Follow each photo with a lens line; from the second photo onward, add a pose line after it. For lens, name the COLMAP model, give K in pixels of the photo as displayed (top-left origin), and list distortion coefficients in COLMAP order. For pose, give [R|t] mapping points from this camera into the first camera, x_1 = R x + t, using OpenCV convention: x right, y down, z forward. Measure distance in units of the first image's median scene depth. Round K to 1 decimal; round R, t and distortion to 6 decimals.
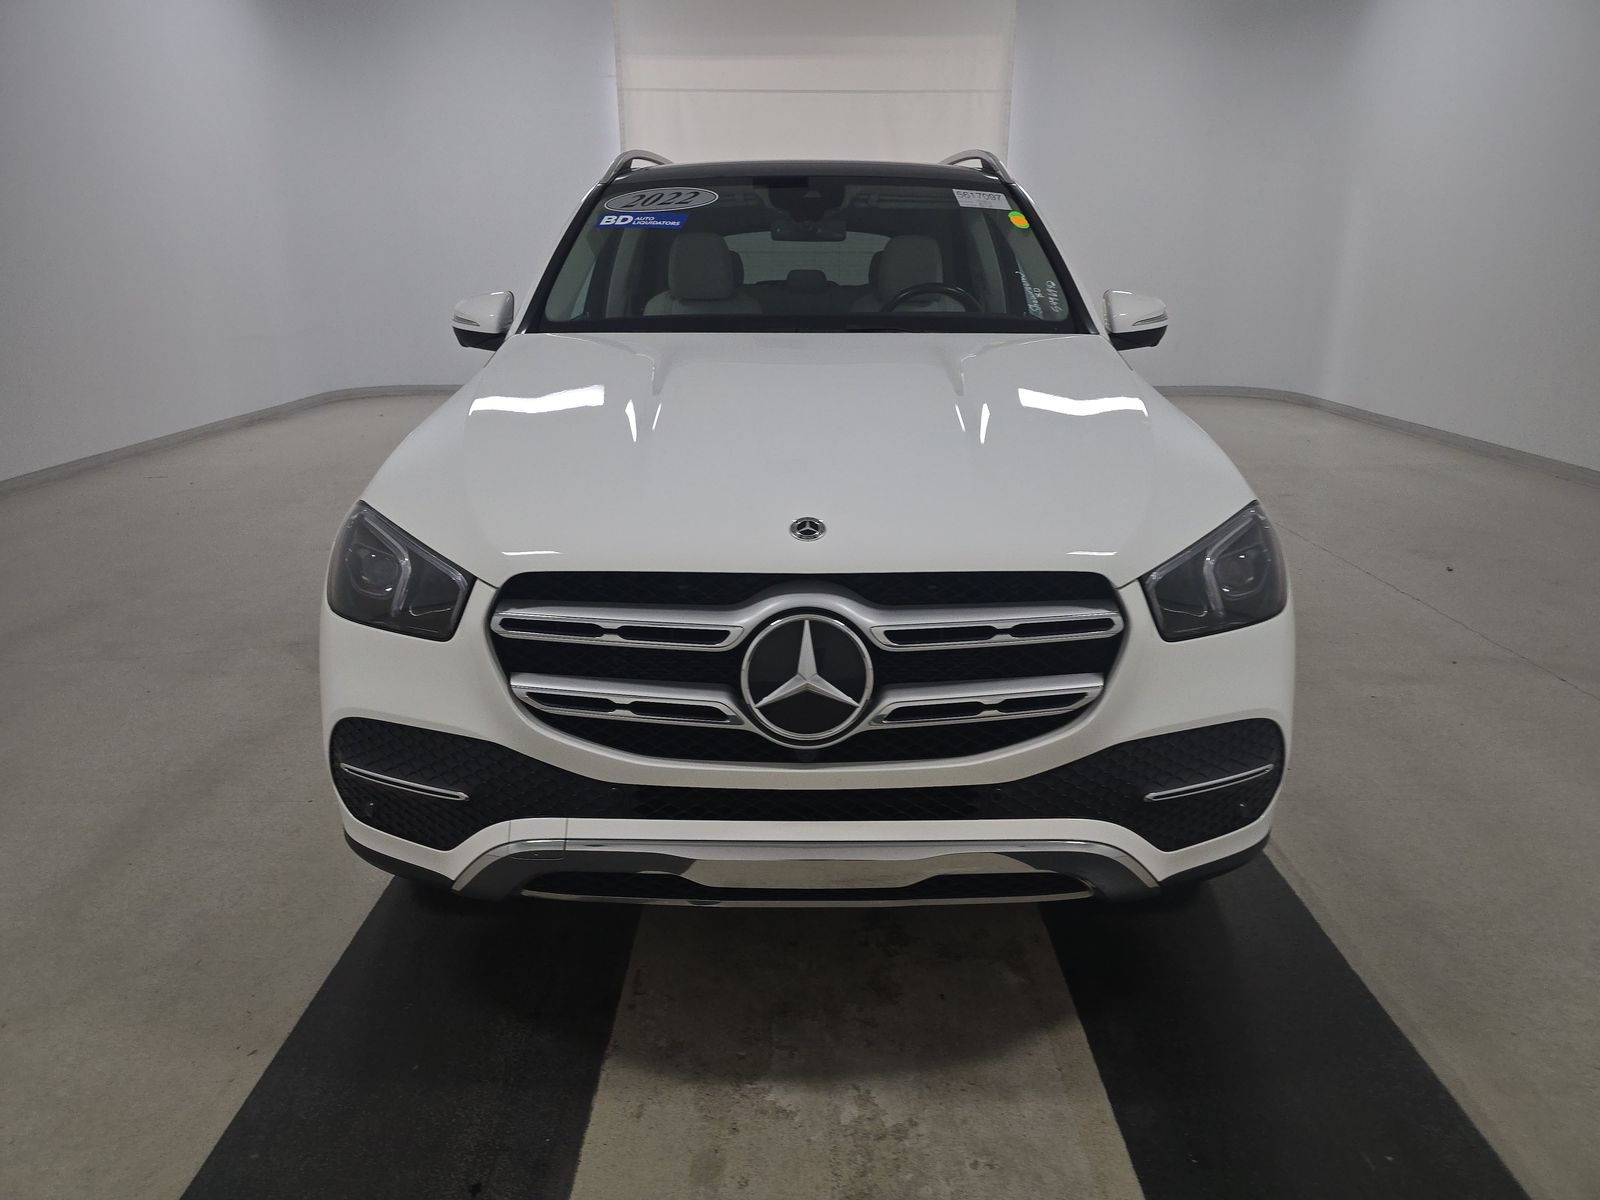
lens RADIAL K [[1087.6, 0, 801.9], [0, 1087.6, 599.5], [0, 0, 1]] dist [0.051495, -0.052988]
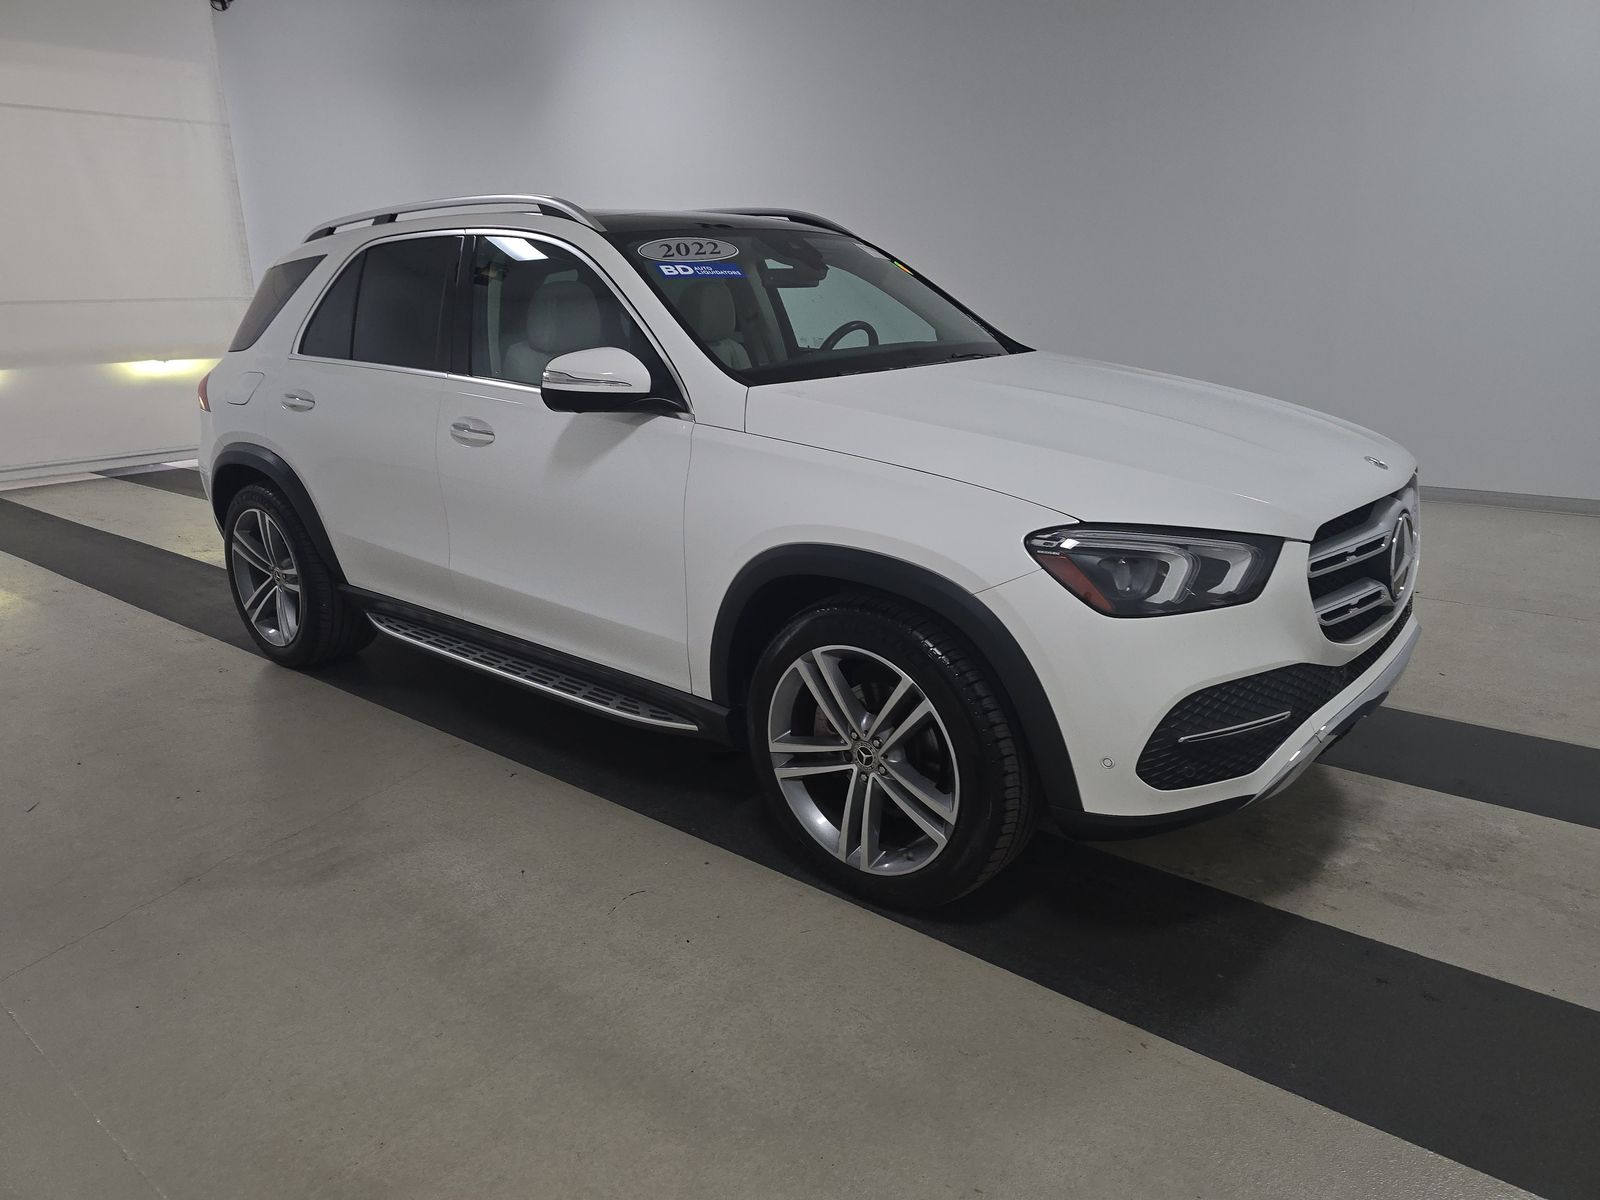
lens RADIAL K [[1087.6, 0, 801.9], [0, 1087.6, 599.5], [0, 0, 1]] dist [0.051495, -0.052988]
pose [[0.632311, -0.230121, 0.739748, -1.390075], [0.256033, 0.963284, 0.080811, -0.173991], [-0.731184, 0.138303, 0.668014, 0.470027]]
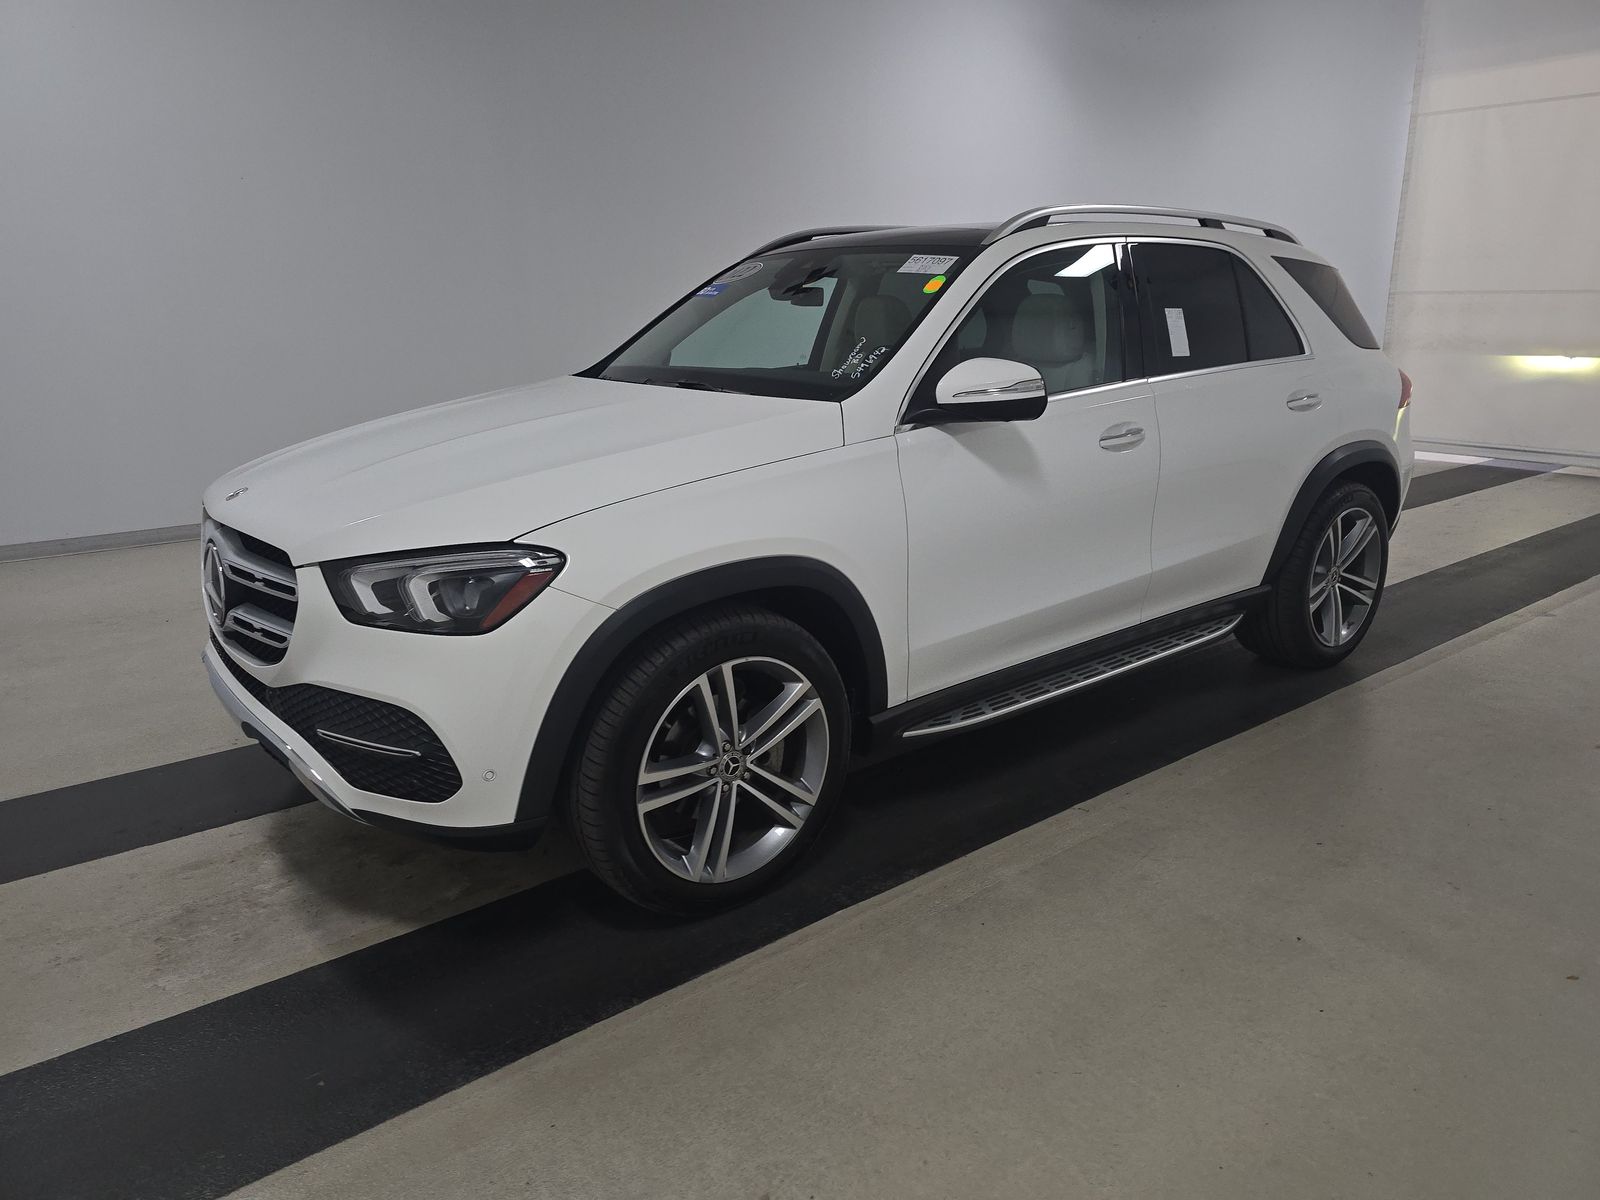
lens RADIAL K [[1087.6, 0, 801.9], [0, 1087.6, 599.5], [0, 0, 1]] dist [0.051495, -0.052988]
pose [[0.616155, 0.202753, -0.761081, 1.453793], [-0.227076, 0.970997, 0.074838, -0.184035], [0.754181, 0.126712, 0.644325, 0.488446]]
